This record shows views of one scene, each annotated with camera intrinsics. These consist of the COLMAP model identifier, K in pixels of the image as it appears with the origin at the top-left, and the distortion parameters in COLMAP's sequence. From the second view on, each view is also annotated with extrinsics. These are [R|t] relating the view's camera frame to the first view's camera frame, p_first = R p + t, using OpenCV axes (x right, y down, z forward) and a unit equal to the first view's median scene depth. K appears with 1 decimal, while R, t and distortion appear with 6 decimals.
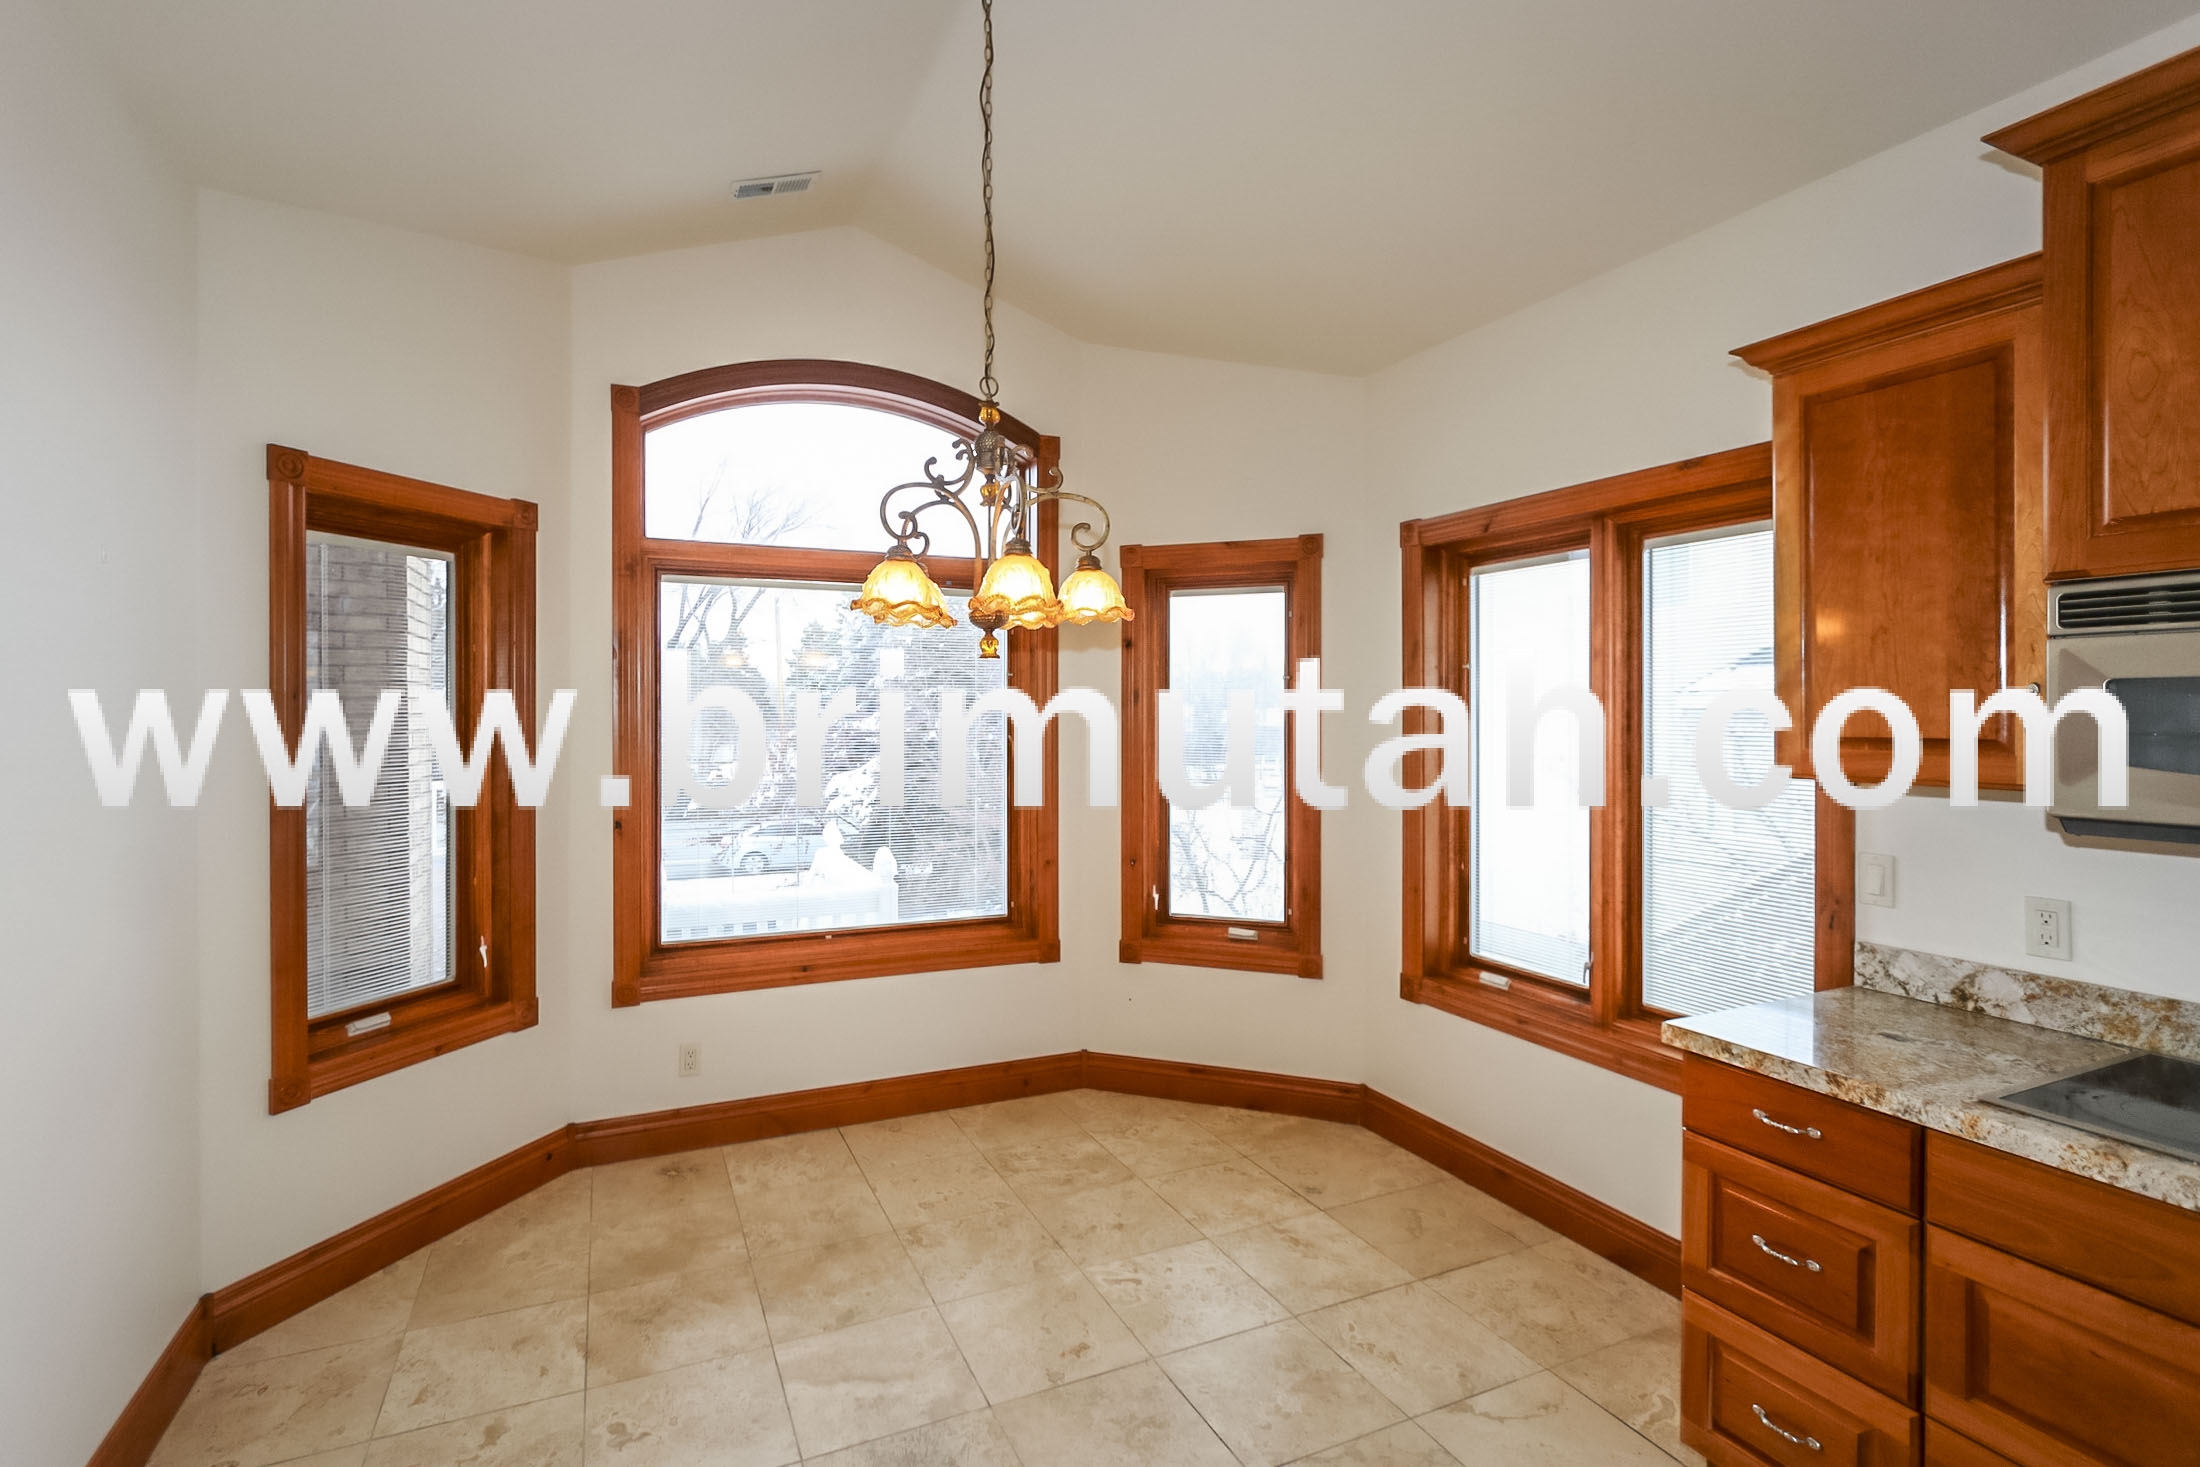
lens RADIAL K [[1071.6, 0, 1094.5], [0, 1071.6, 718.6], [0, 0, 1]] dist [0.000911, 0.000552]
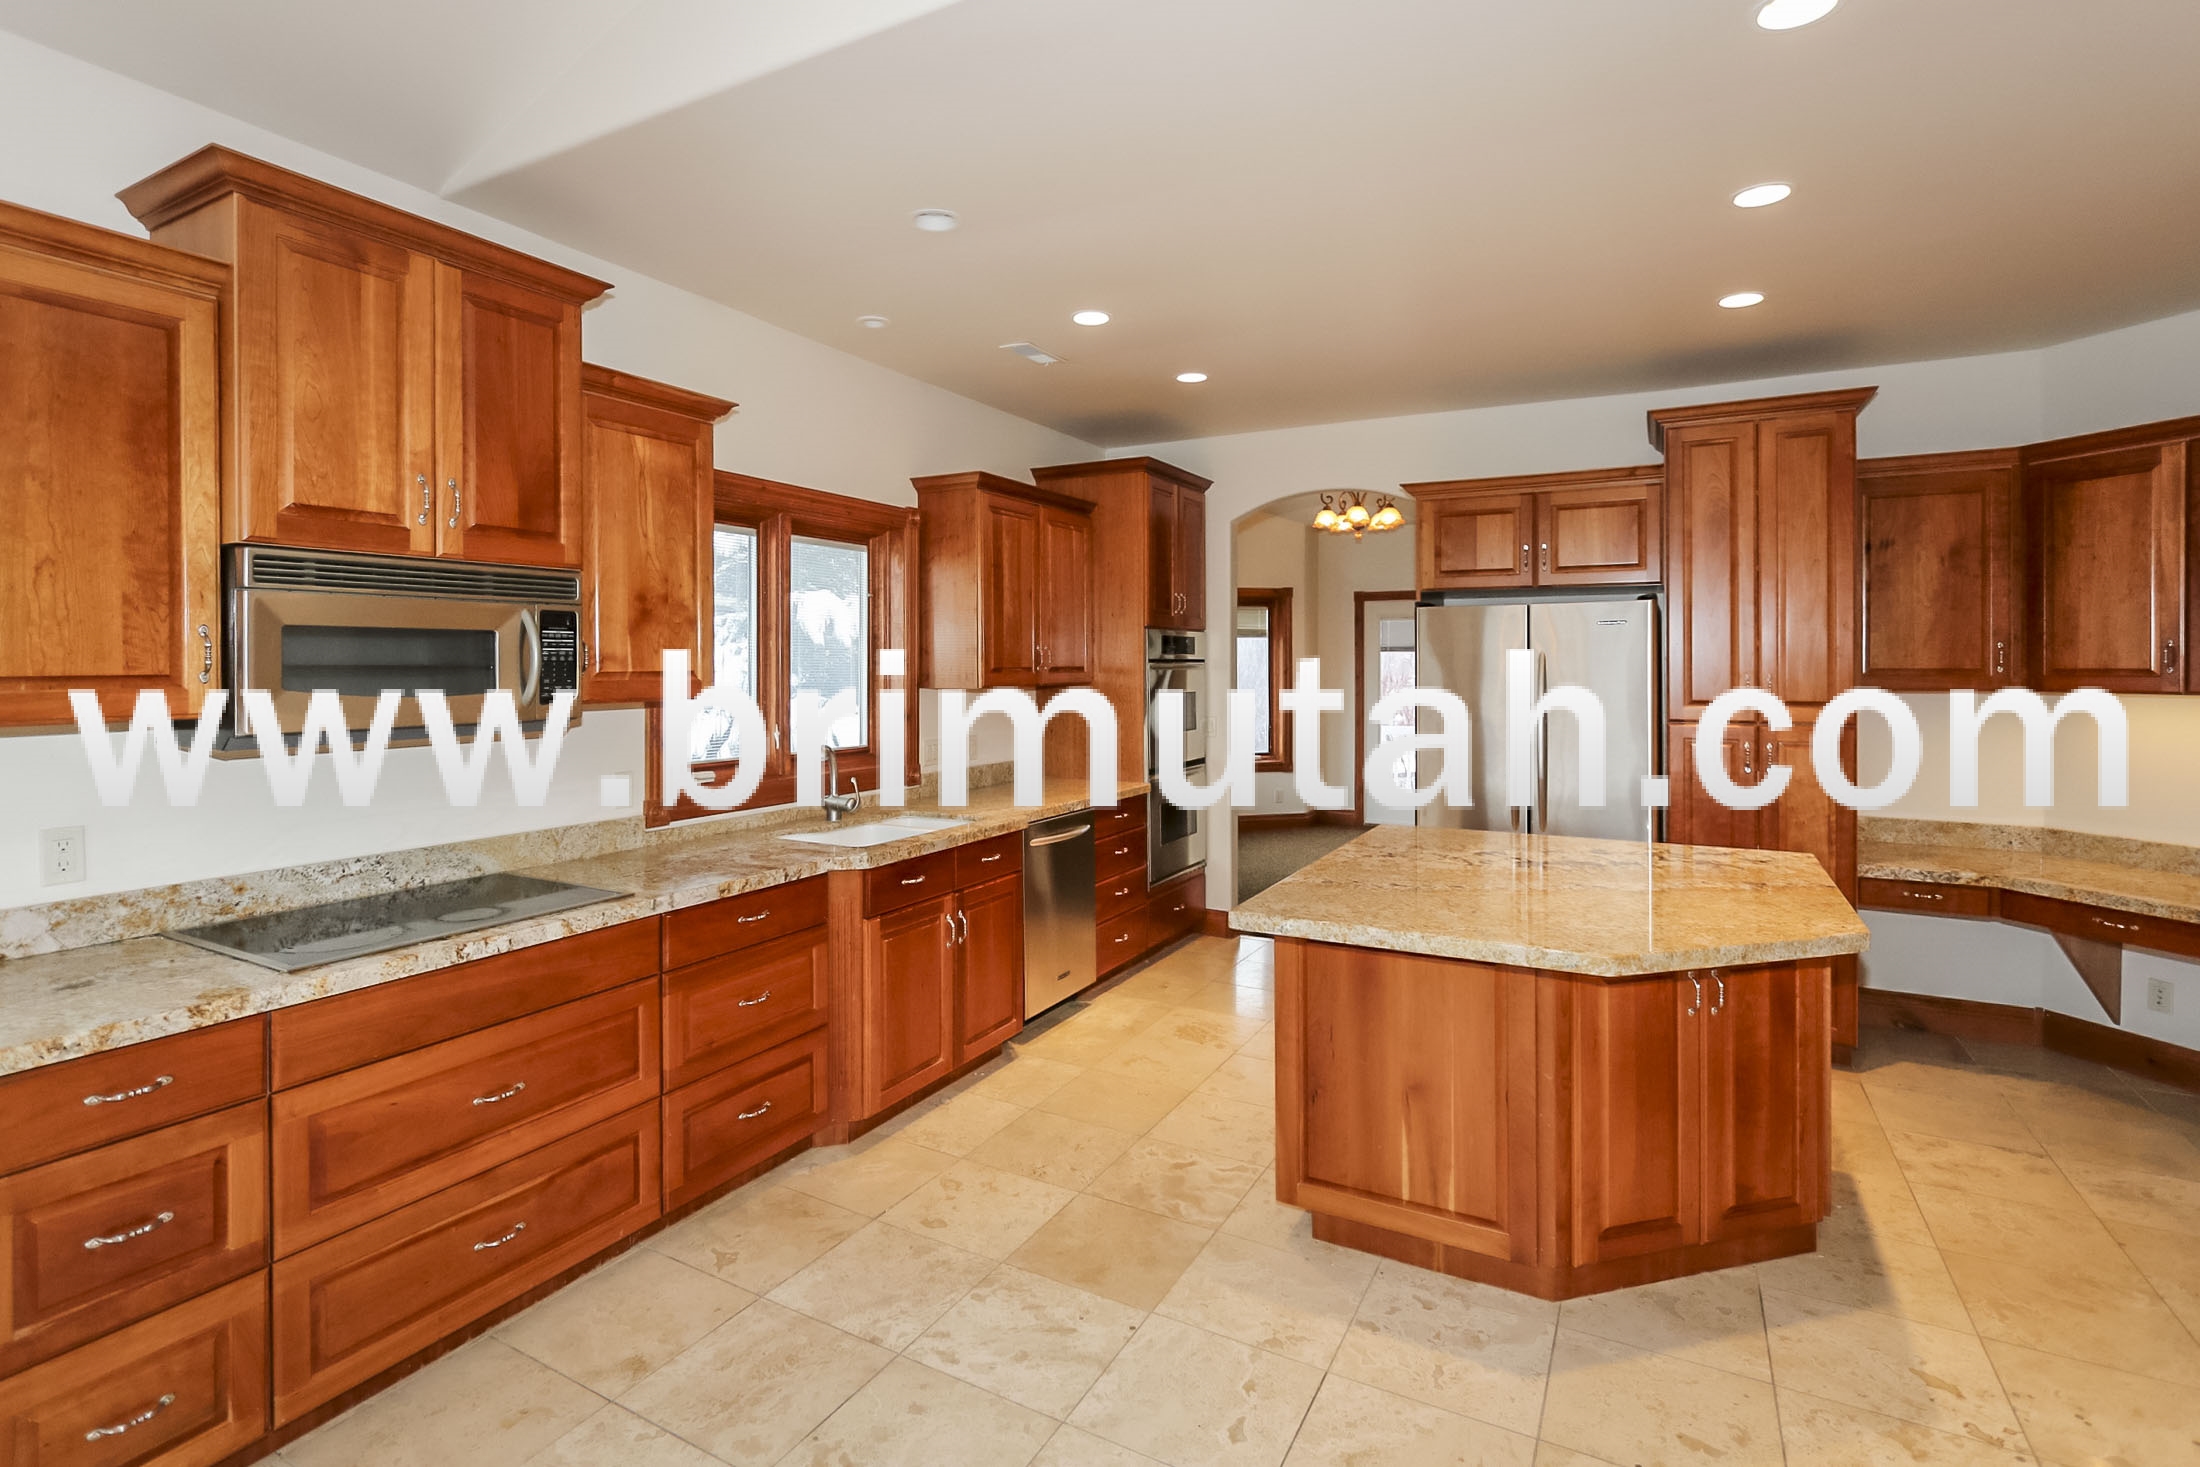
lens RADIAL K [[1071.4, 0, 1030.4], [0, 1071.4, 656.7], [0, 0, 1]] dist [-0.003097, -0.000232]
pose [[-0.576068, 0.007665, 0.817366, -0.549556], [0.005862, 0.999969, -0.005246, 0.011690], [-0.817381, 0.001769, -0.576095, 0.874313]]
